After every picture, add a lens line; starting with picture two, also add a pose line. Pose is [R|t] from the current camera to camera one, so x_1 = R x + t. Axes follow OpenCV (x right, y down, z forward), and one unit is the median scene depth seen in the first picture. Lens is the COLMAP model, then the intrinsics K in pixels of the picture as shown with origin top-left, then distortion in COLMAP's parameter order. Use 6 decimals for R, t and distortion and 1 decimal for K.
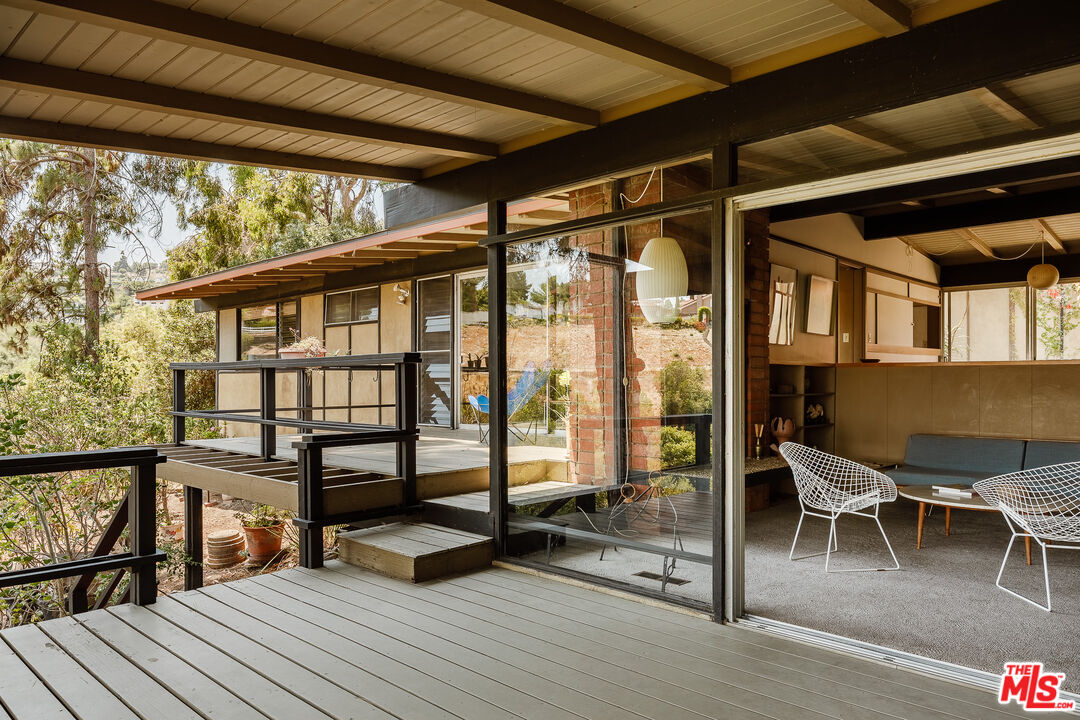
lens RADIAL K [[649.8, 0, 540.0], [0, 649.8, 360.0], [0, 0, 1]] dist [0.005219, 0.001496]
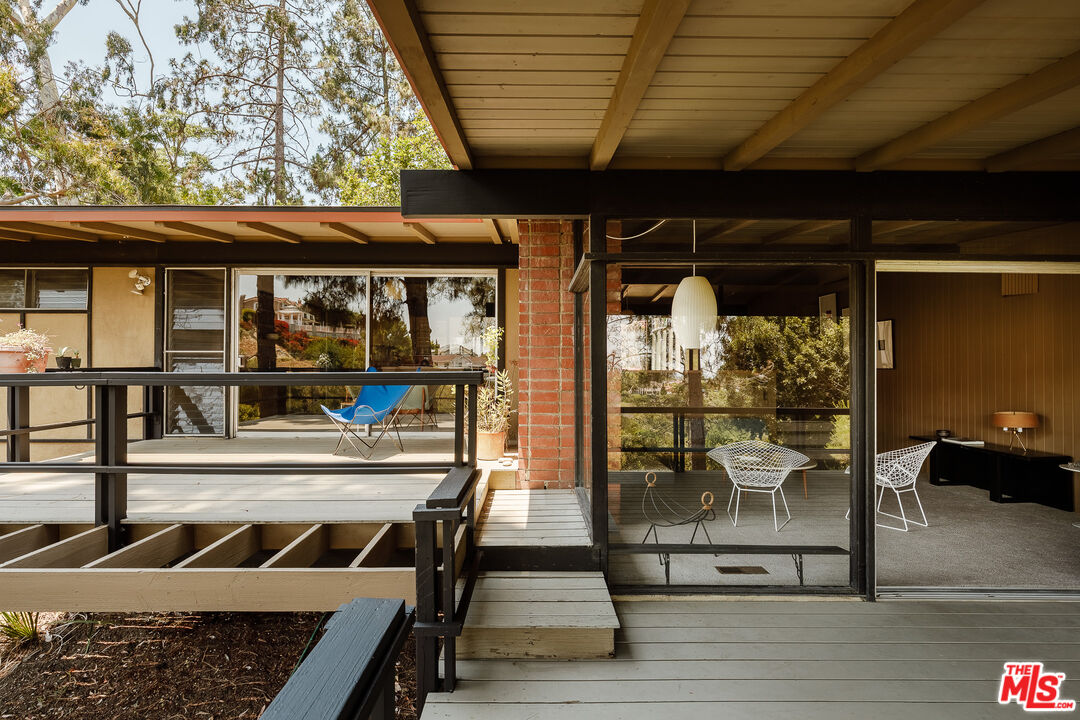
lens RADIAL K [[475.5, 0, 540.0], [0, 475.5, 360.0], [0, 0, 1]] dist [0.001258, 0.000300]
pose [[0.762469, 0.016180, 0.646823, -0.400094], [-0.020010, 0.999799, -0.001422, -0.019358], [-0.646716, -0.011859, 0.762639, 0.366860]]
